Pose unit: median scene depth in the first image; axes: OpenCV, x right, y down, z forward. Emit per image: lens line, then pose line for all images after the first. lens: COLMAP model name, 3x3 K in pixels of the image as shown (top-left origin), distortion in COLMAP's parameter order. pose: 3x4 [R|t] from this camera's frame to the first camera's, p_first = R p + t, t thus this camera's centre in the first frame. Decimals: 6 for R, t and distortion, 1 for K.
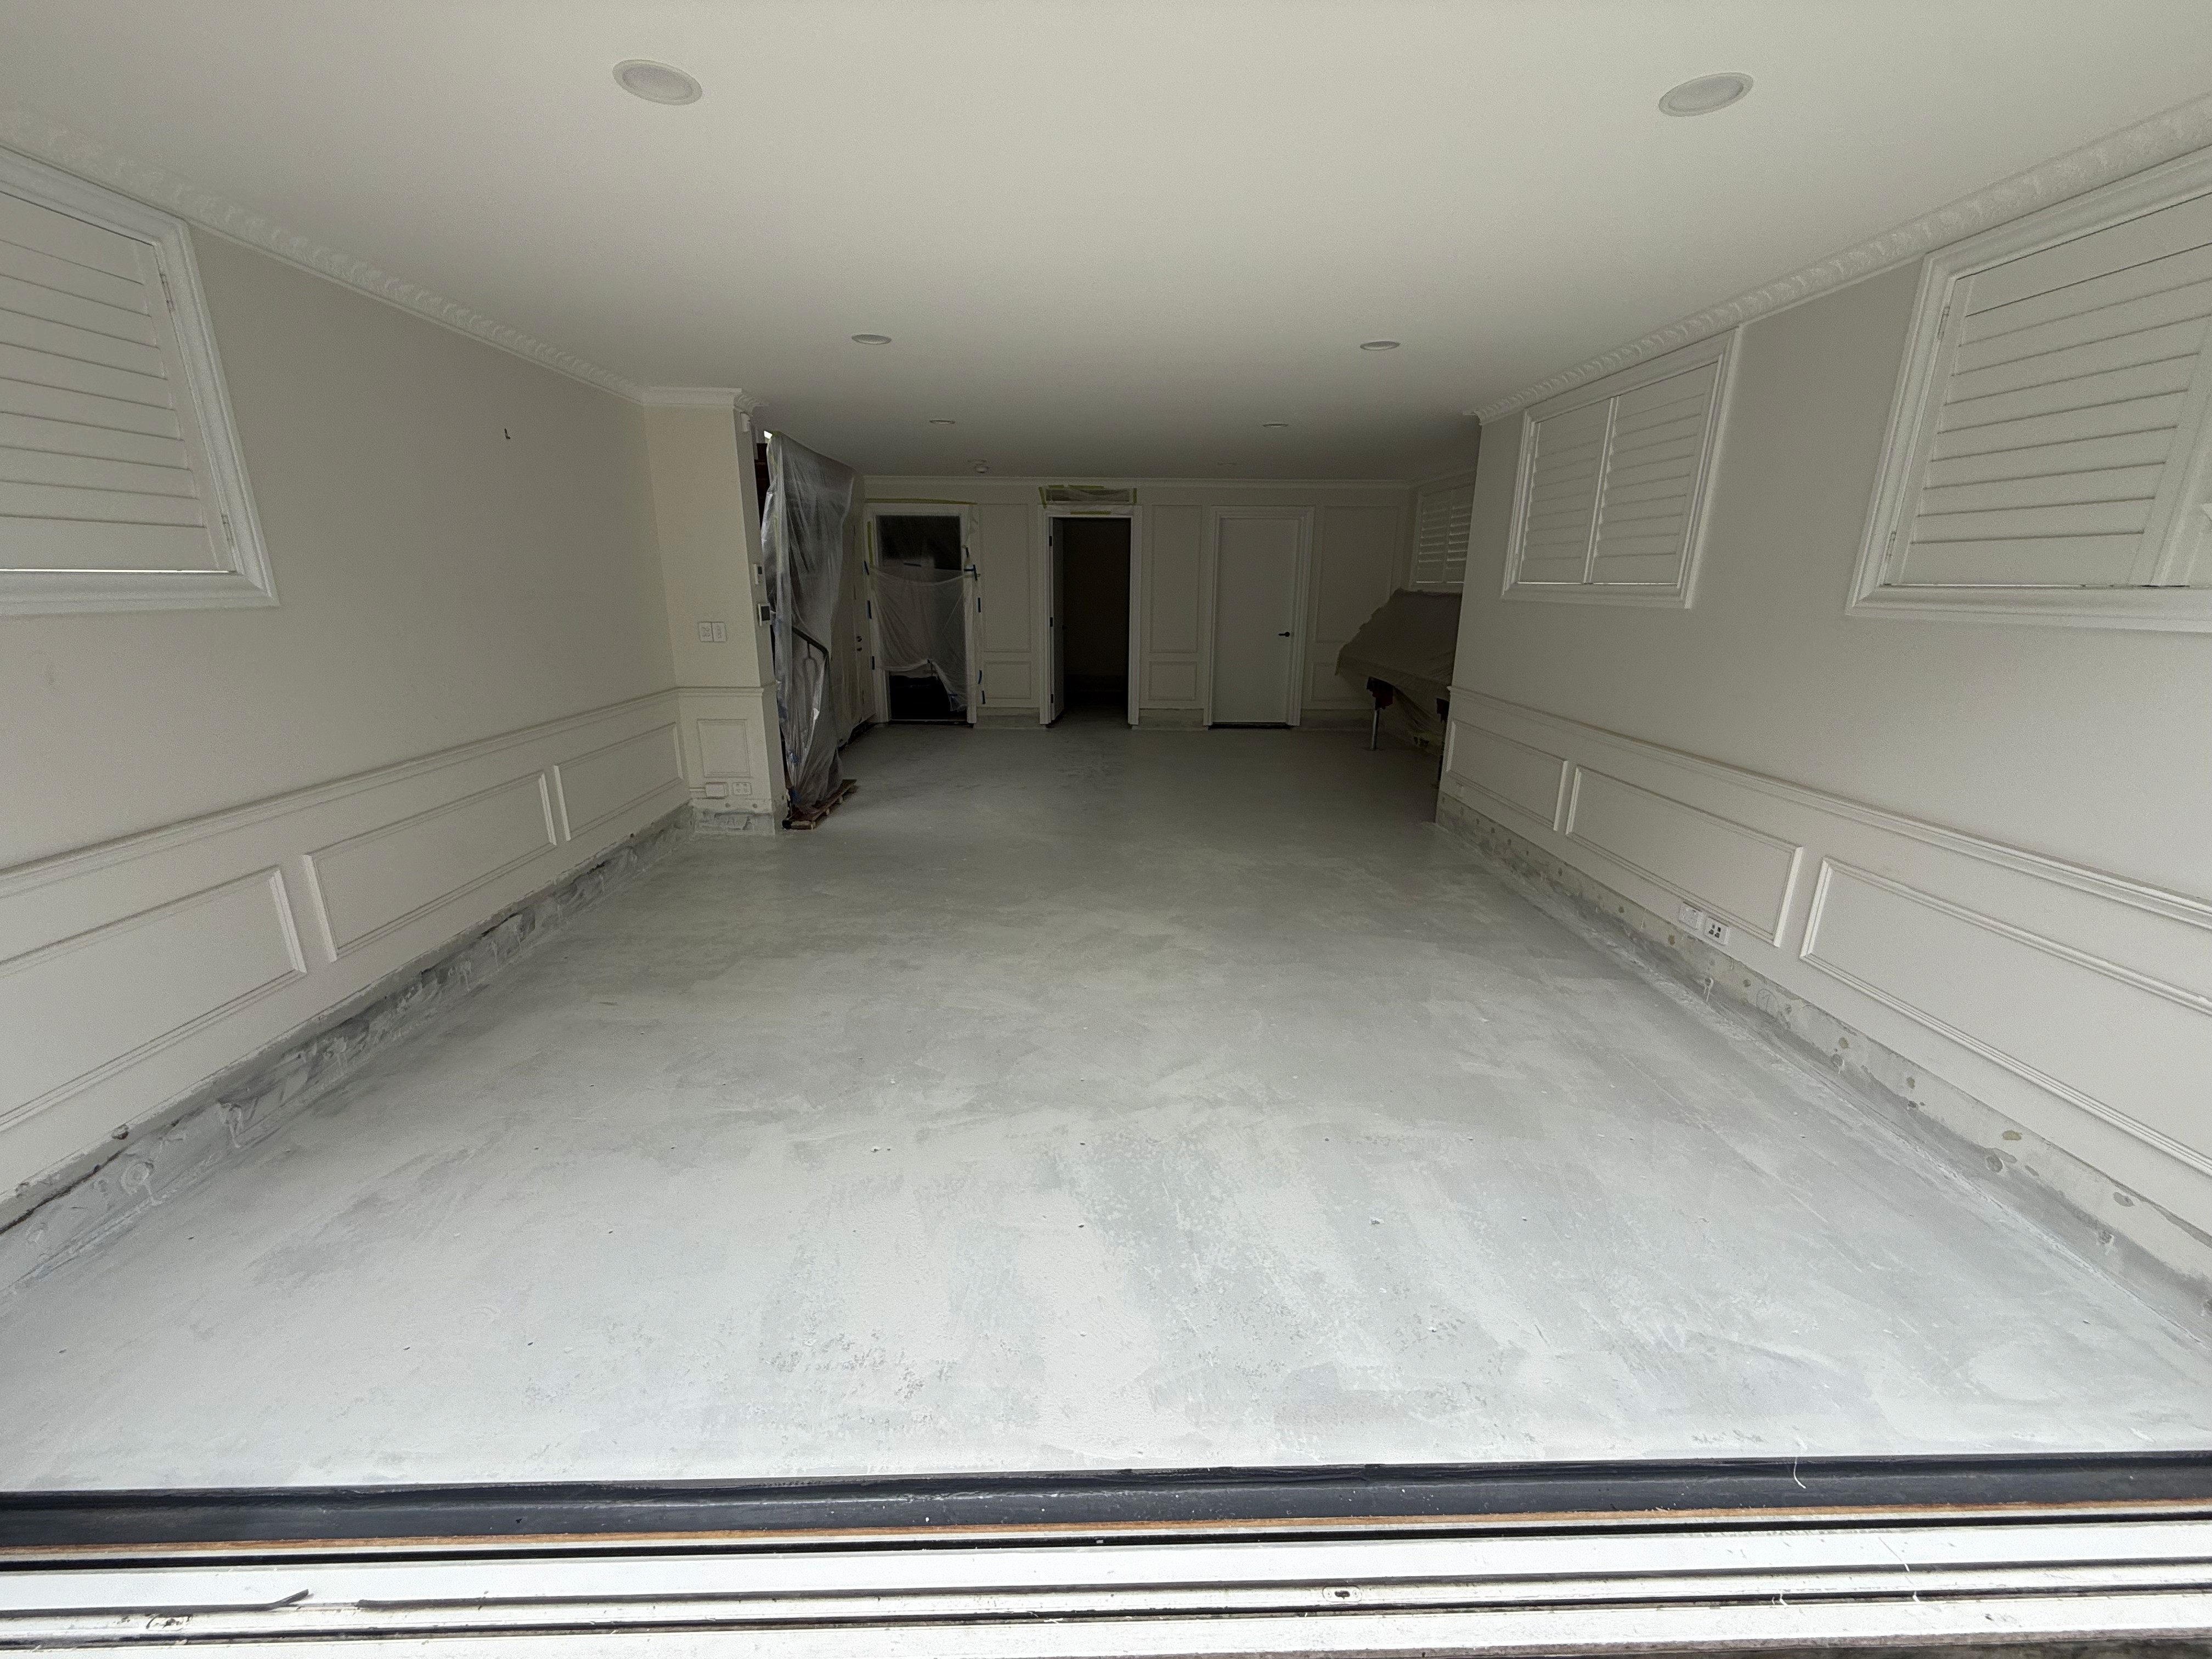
lens RADIAL K [[887.2, 0, 1102.9], [0, 887.2, 834.4], [0, 0, 1]] dist [0.001626, -0.000115]
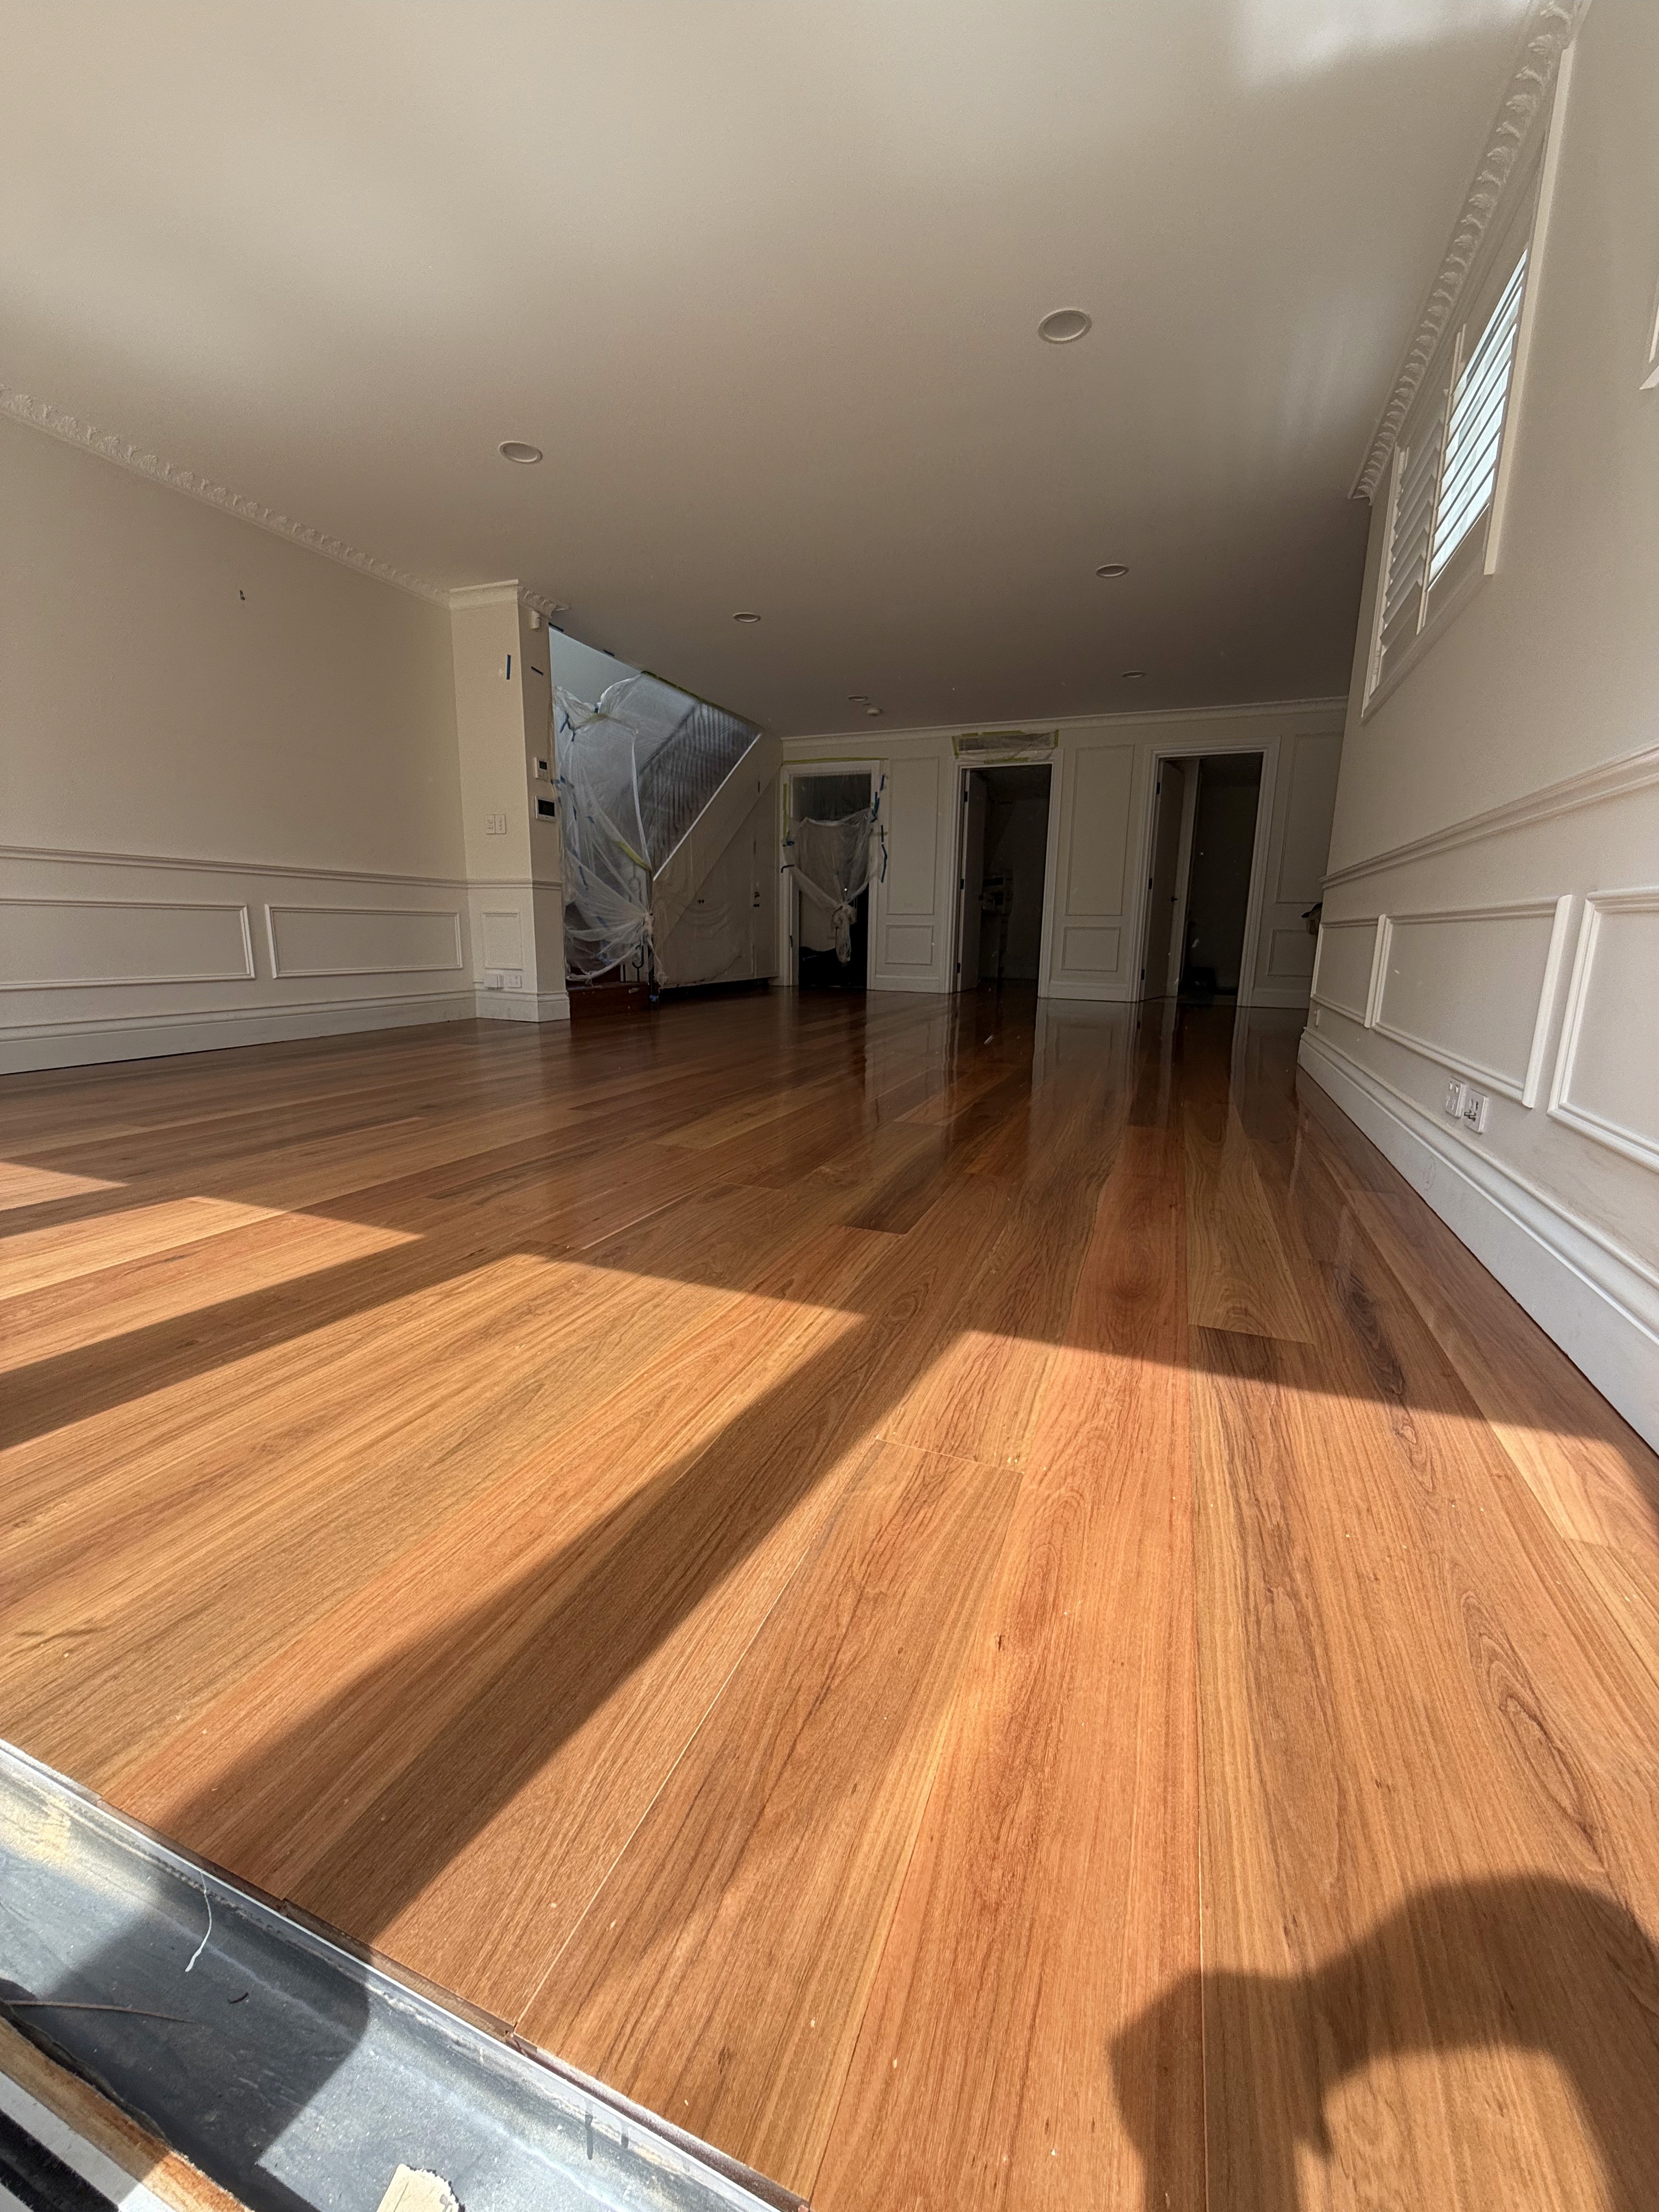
lens RADIAL K [[887.2, 0, 828.1], [0, 887.2, 1111.4], [0, 0, 1]] dist [0.001626, -0.000115]
pose [[0.919826, 0.086086, -0.382764, 0.210332], [-0.117446, 0.991308, -0.059285, 0.073815], [0.374334, 0.099486, 0.921942, 0.138284]]
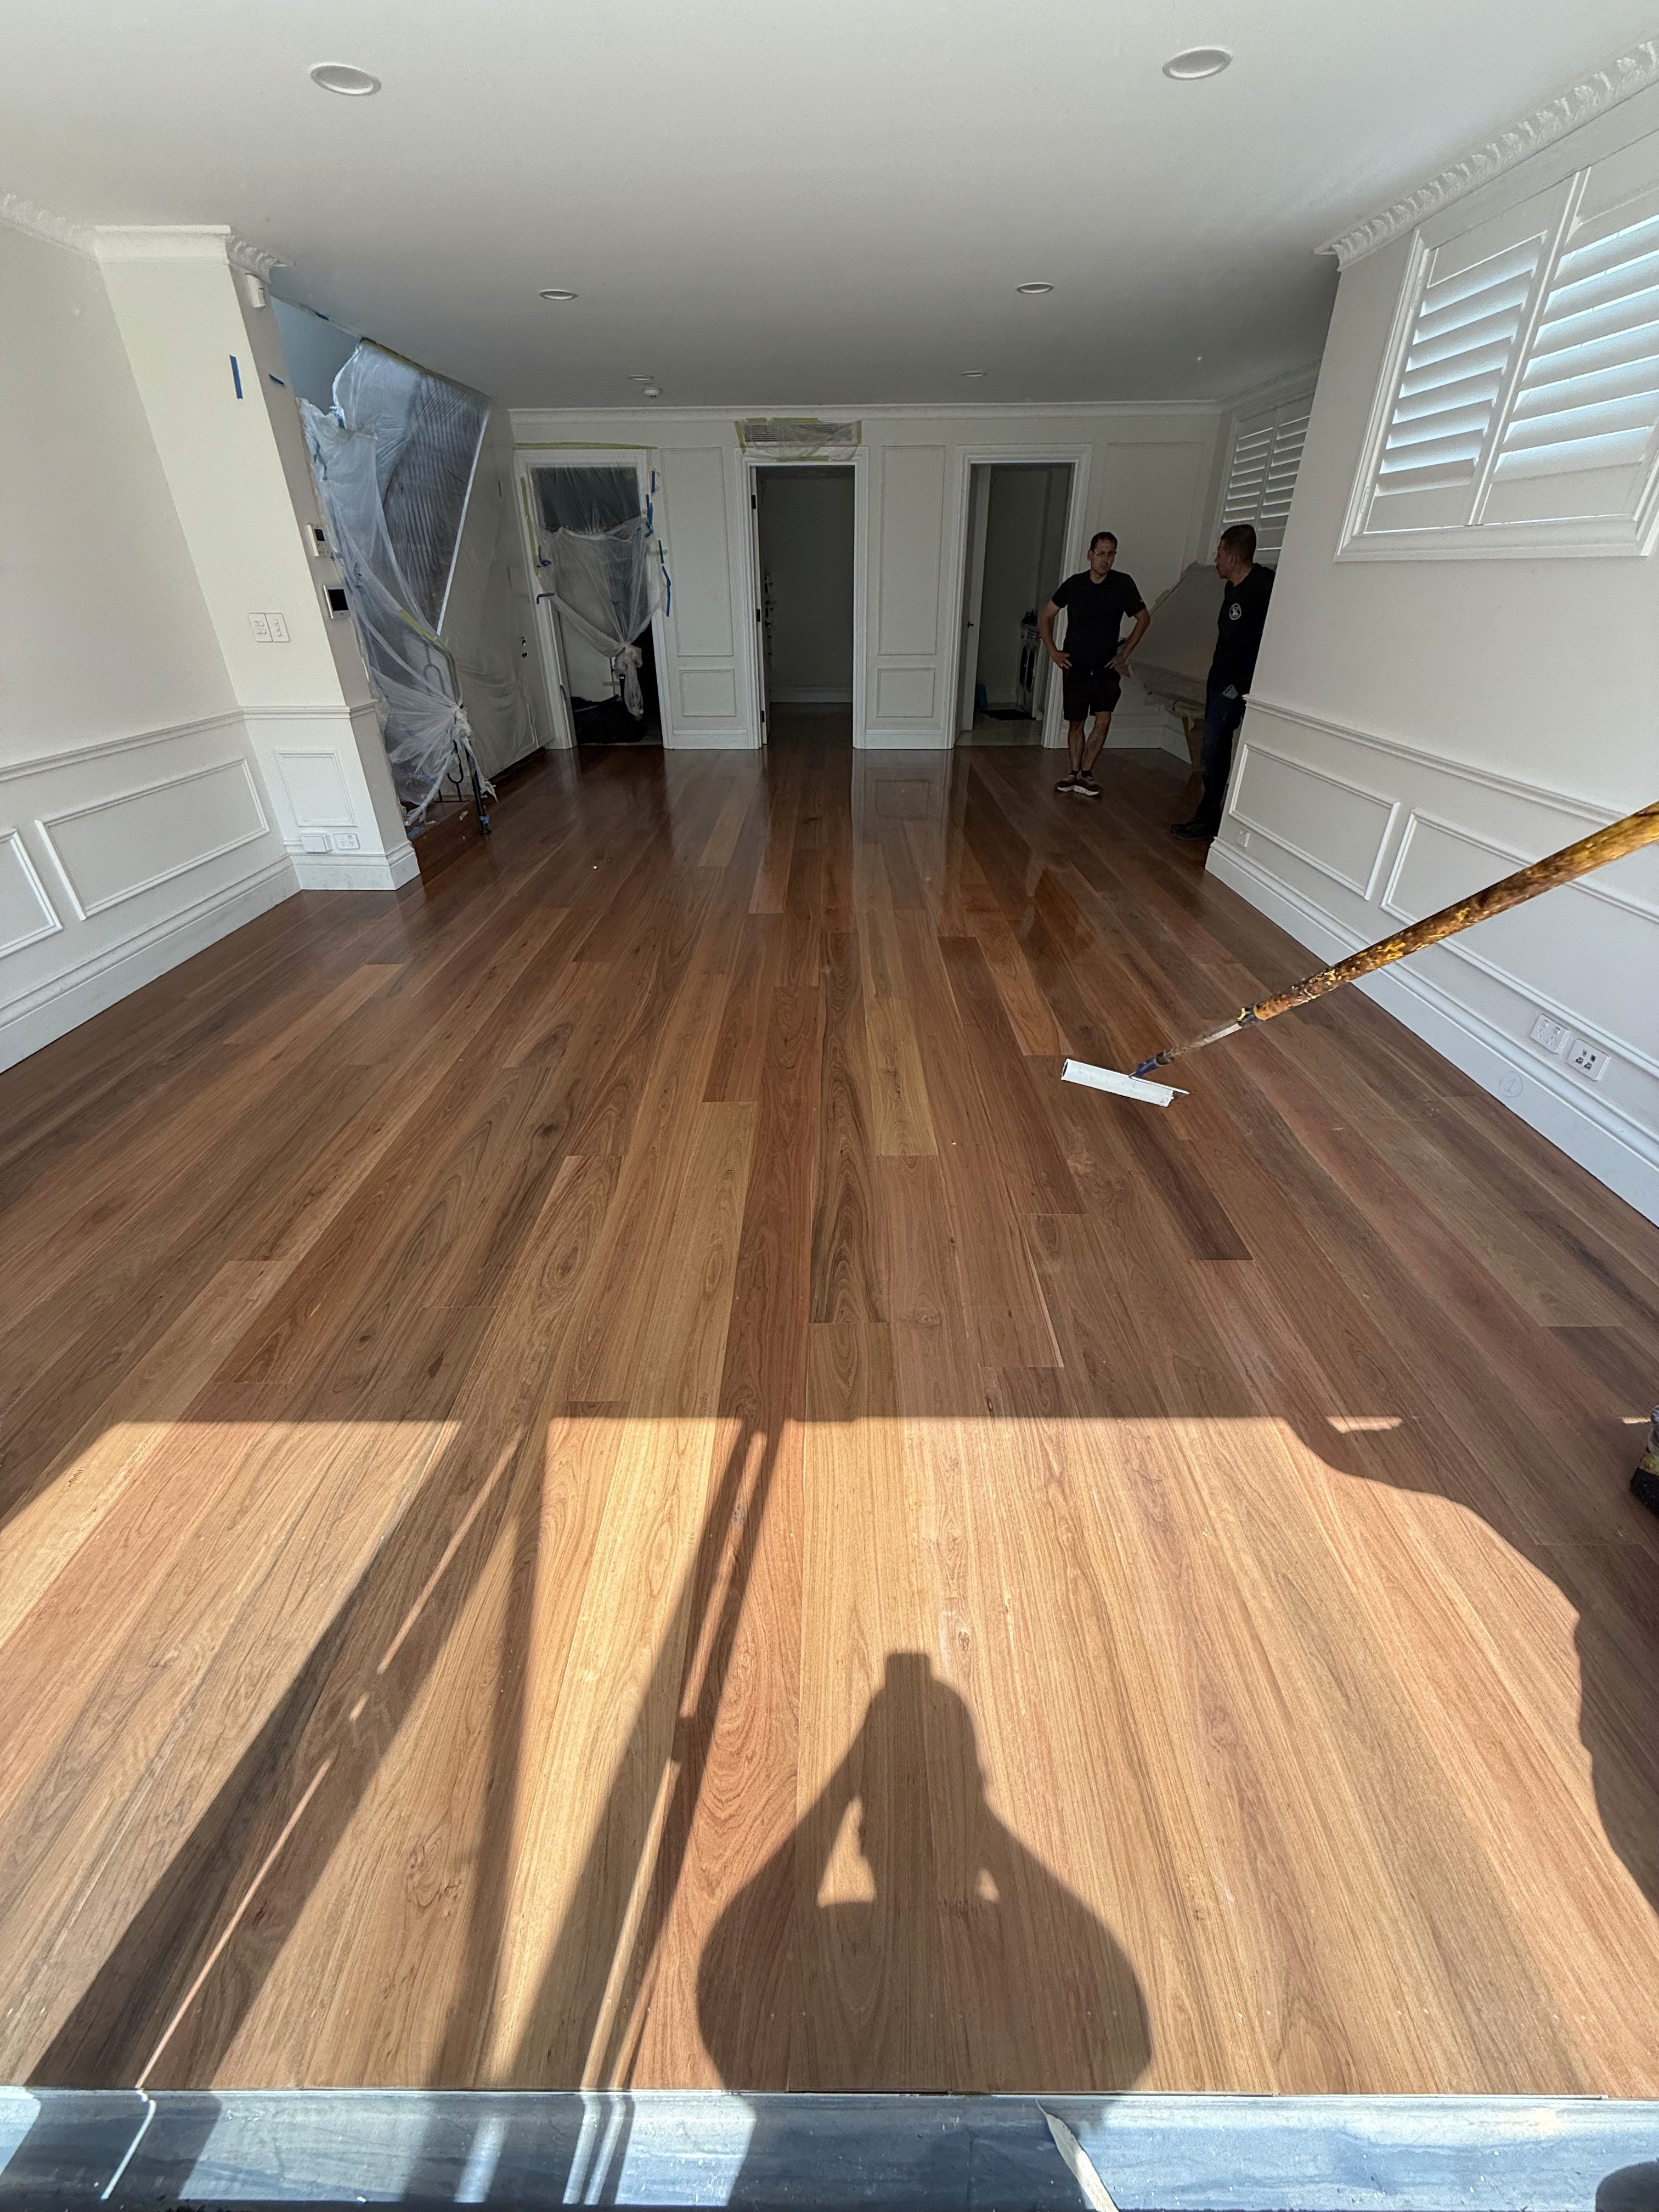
lens RADIAL K [[887.2, 0, 828.0], [0, 887.2, 1105.7], [0, 0, 1]] dist [0.001626, -0.000115]
pose [[0.999379, 0.004975, -0.034874, 0.041125], [0.004230, 0.965865, 0.259011, -0.017083], [0.034972, -0.258998, 0.965245, 0.109329]]
